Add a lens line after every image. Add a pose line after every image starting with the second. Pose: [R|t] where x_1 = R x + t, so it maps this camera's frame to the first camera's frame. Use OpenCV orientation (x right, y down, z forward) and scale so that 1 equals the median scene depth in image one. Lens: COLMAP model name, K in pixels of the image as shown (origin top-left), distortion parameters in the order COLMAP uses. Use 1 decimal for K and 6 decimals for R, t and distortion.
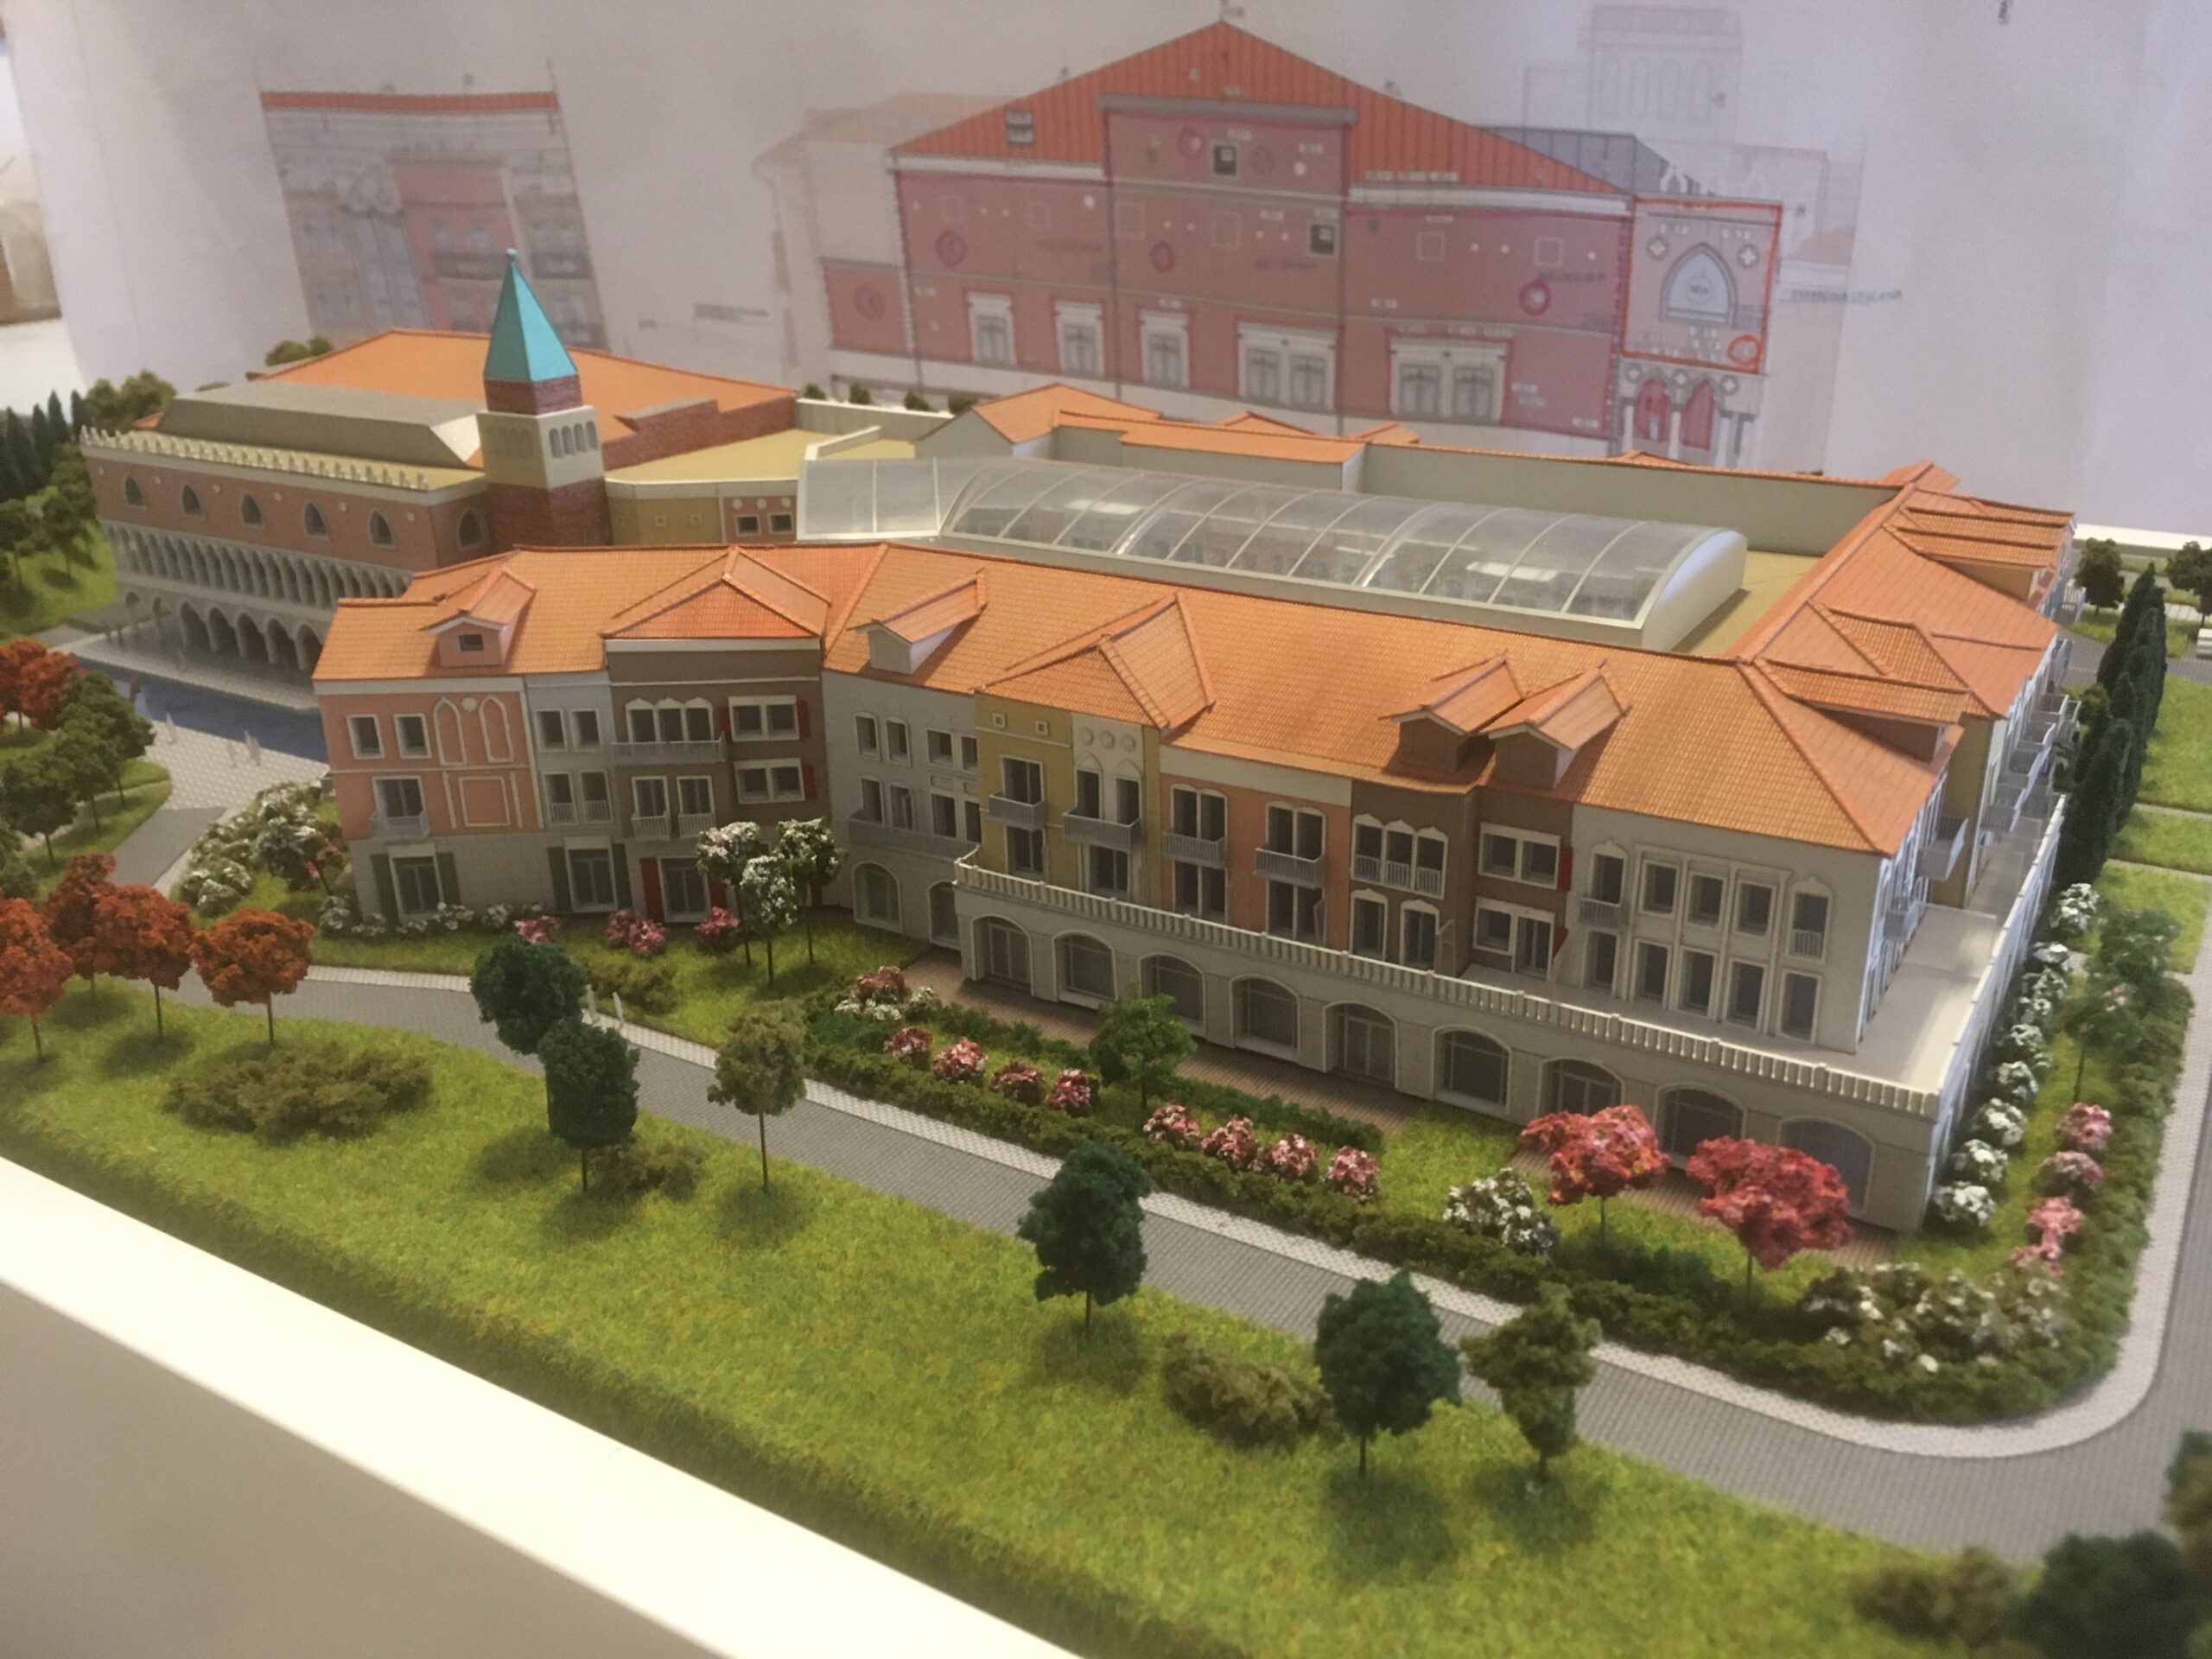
lens RADIAL K [[1893.3, 0, 1112.7], [0, 1893.3, 842.4], [0, 0, 1]] dist [0.076313, -0.018986]
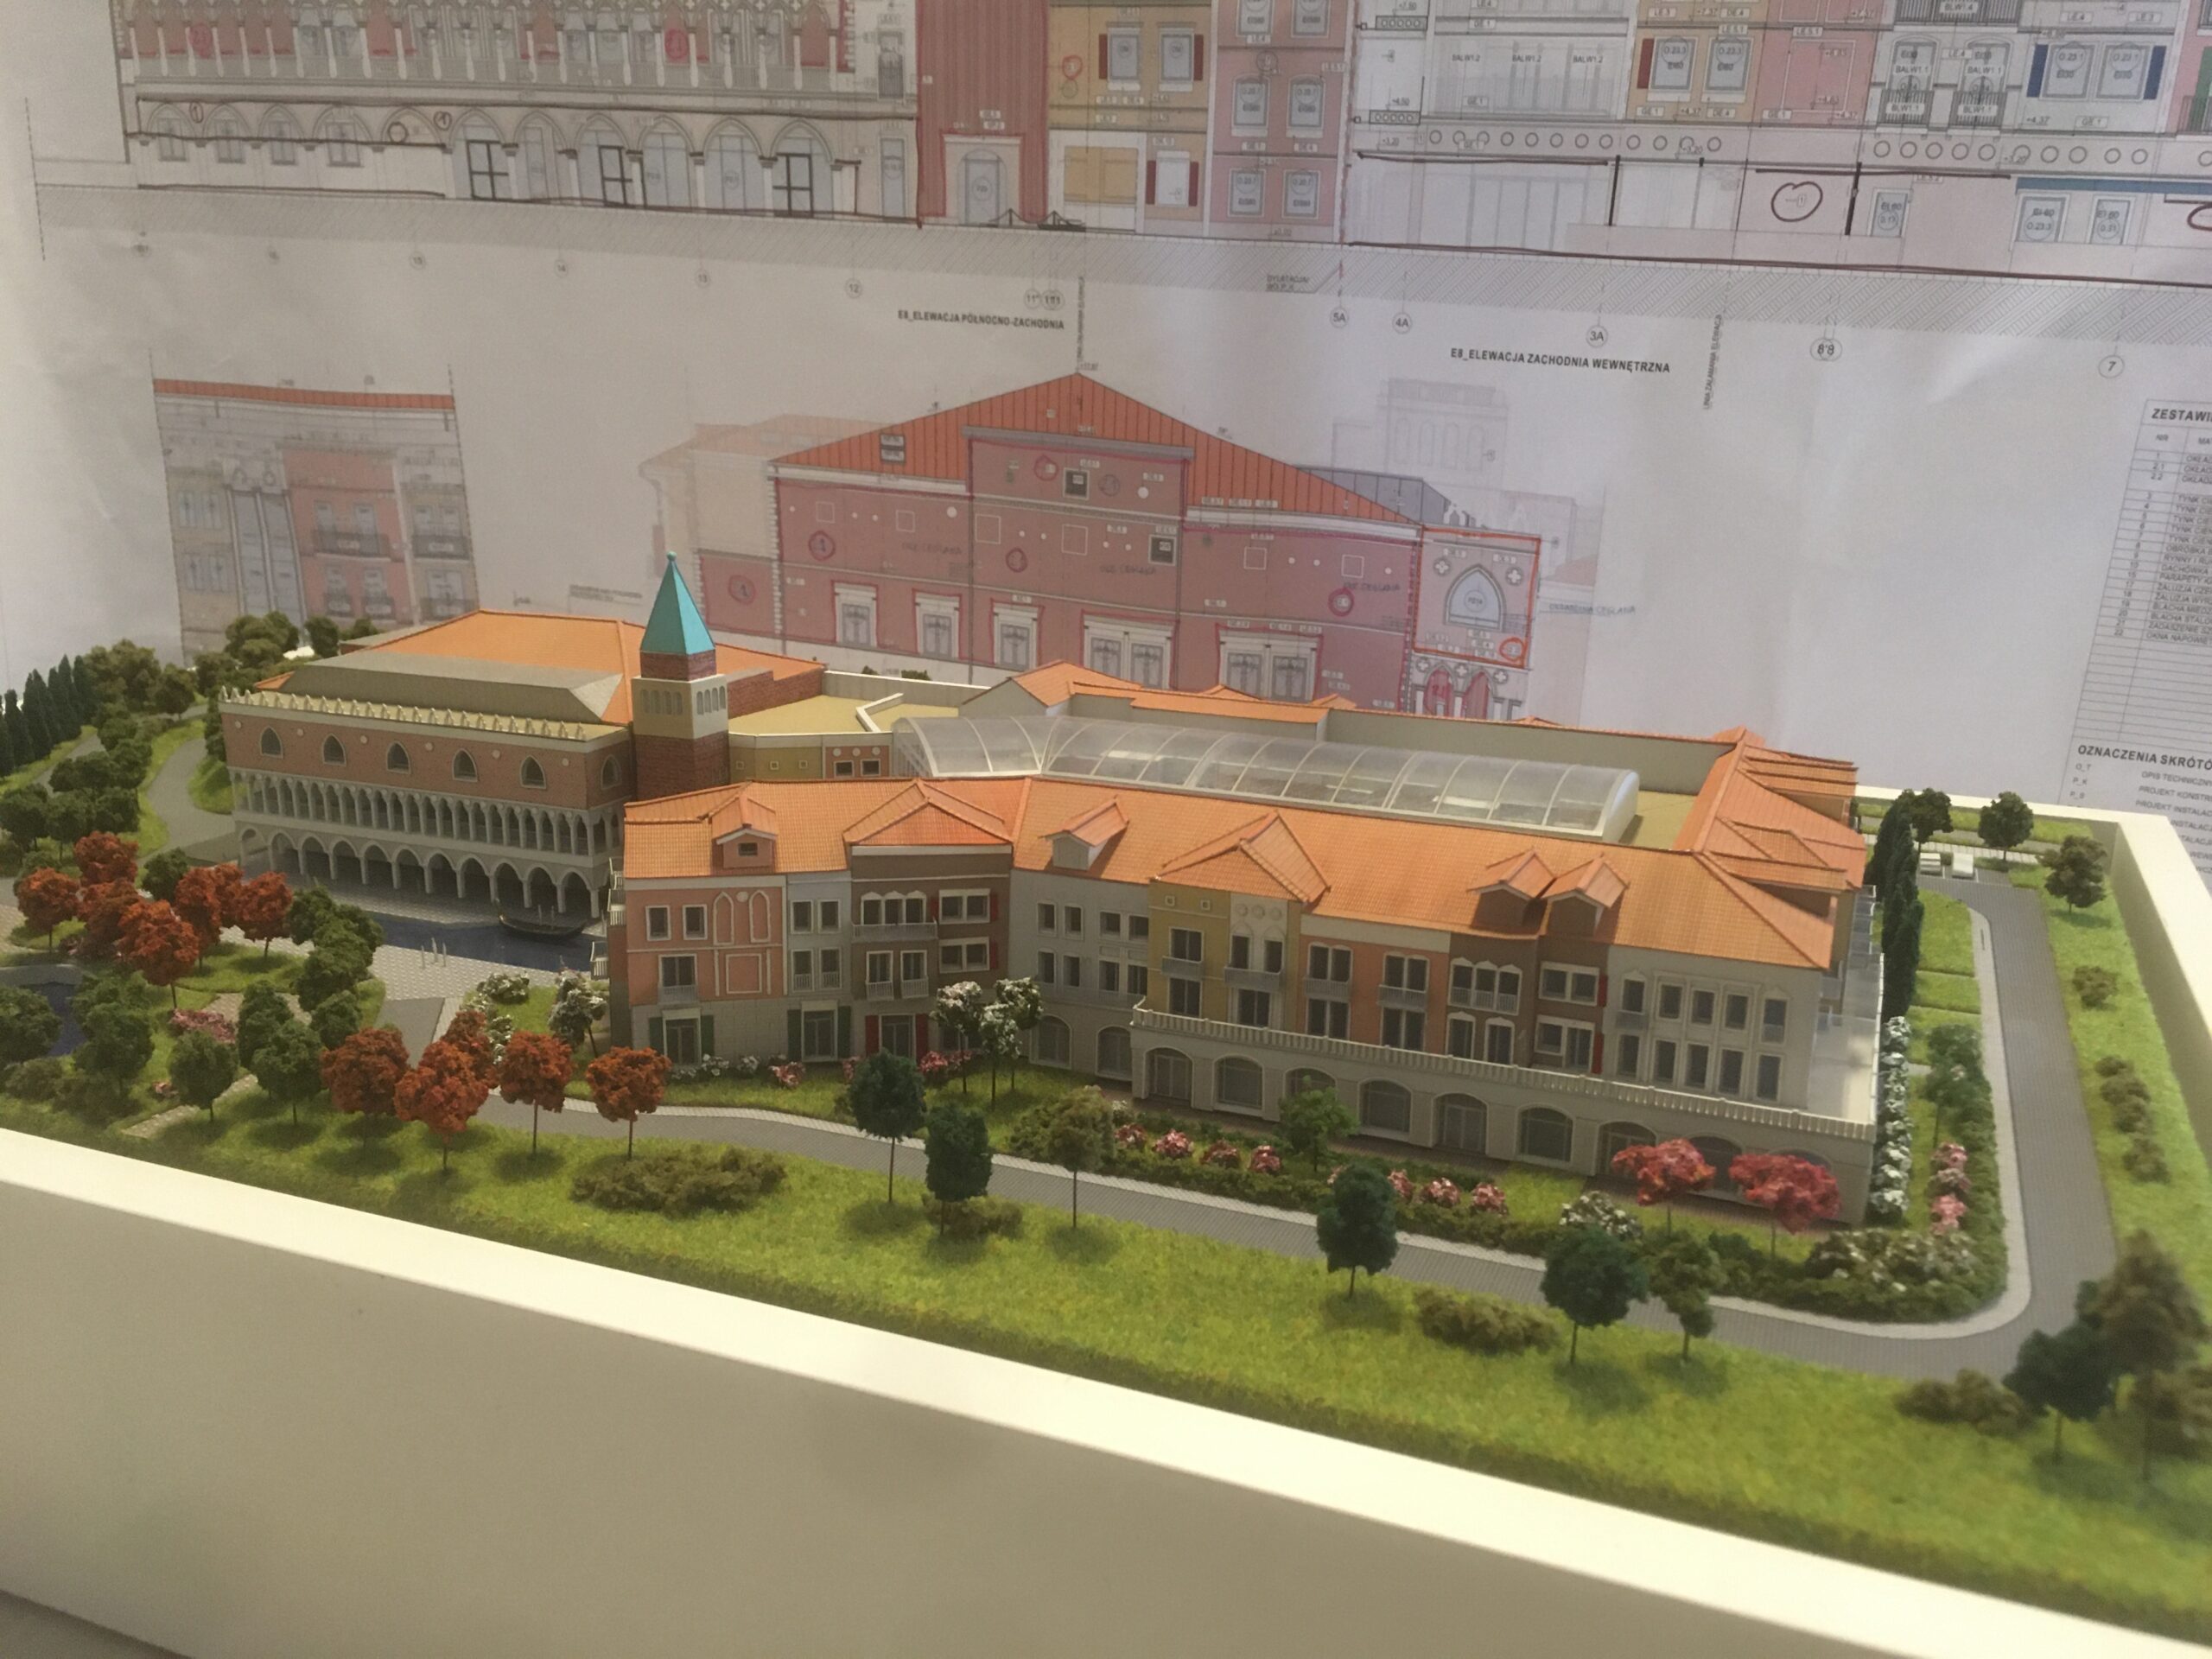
lens RADIAL K [[1879.9, 0, 1109.9], [0, 1879.9, 898.0], [0, 0, 1]] dist [0.085602, 0.016846]
pose [[0.984952, -0.003760, 0.172787, -0.317755], [0.023769, 0.993210, -0.113882, 0.081146], [-0.171186, 0.116275, 0.978353, -0.296818]]
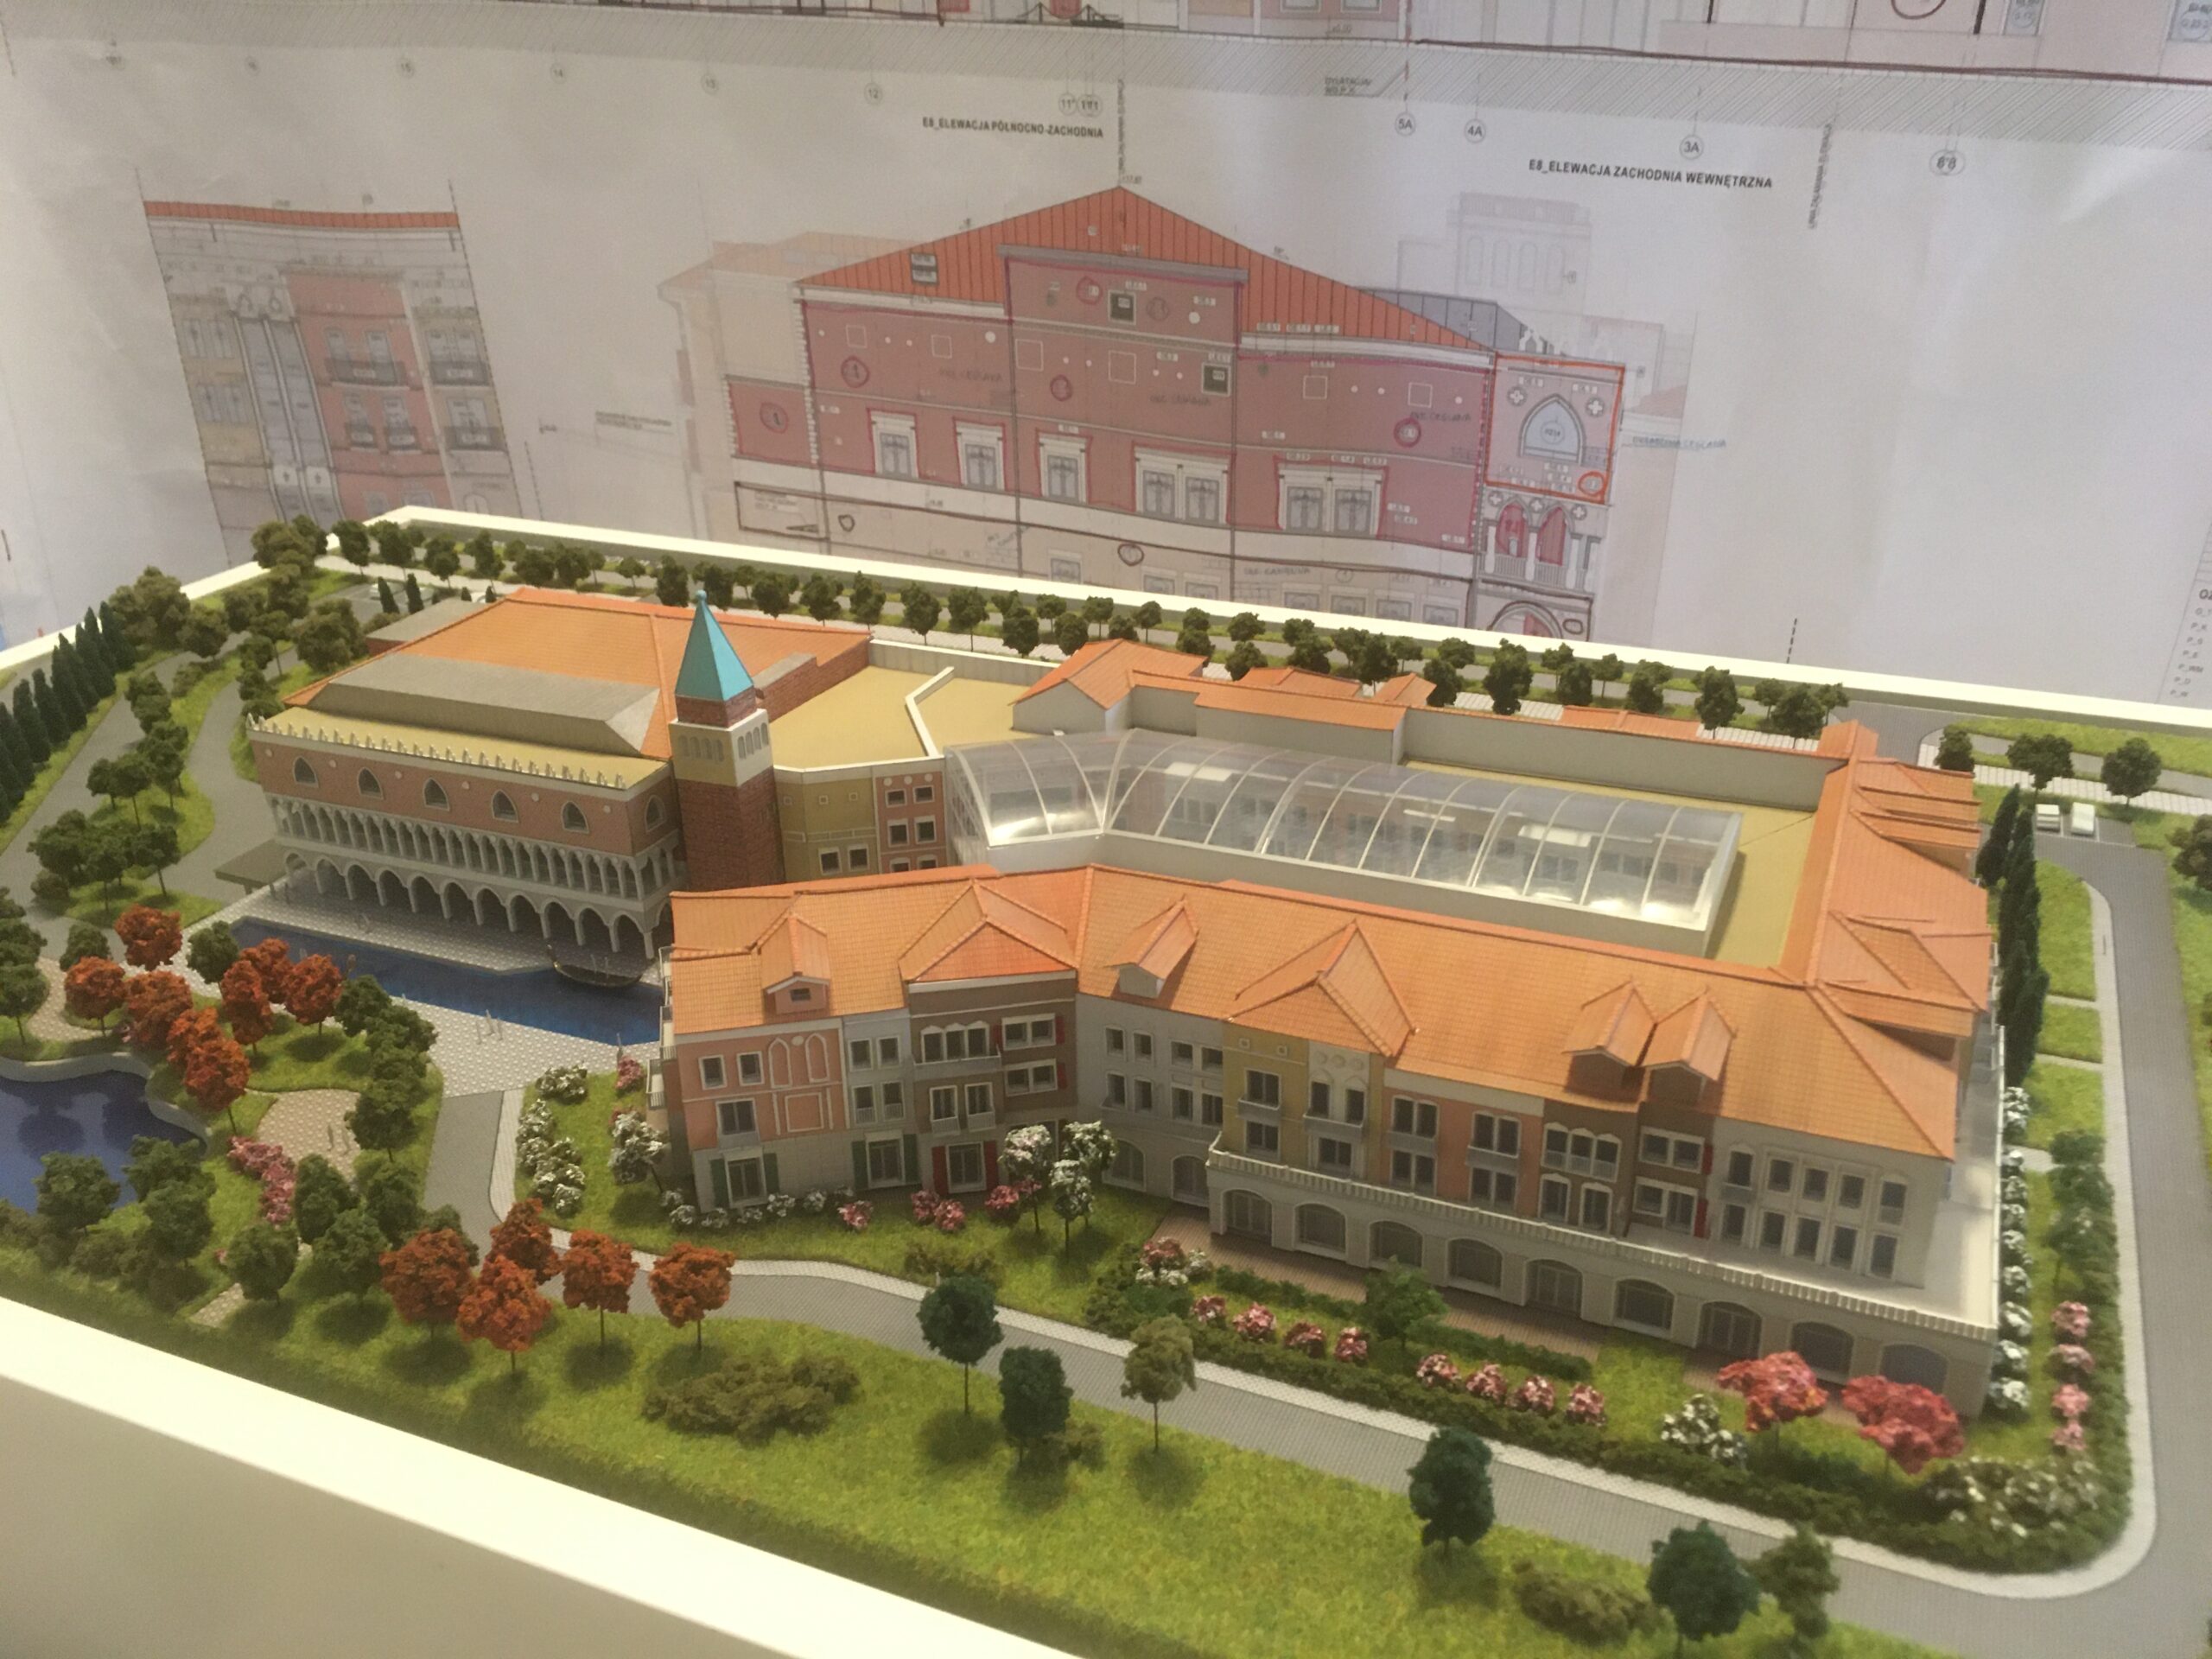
lens RADIAL K [[1865.9, 0, 1108.8], [0, 1865.9, 869.5], [0, 0, 1]] dist [0.085613, -0.010520]
pose [[0.988758, -0.062703, 0.135744, -0.300076], [0.055096, 0.996731, 0.059093, -0.248609], [-0.139006, -0.050950, 0.988980, -0.229139]]
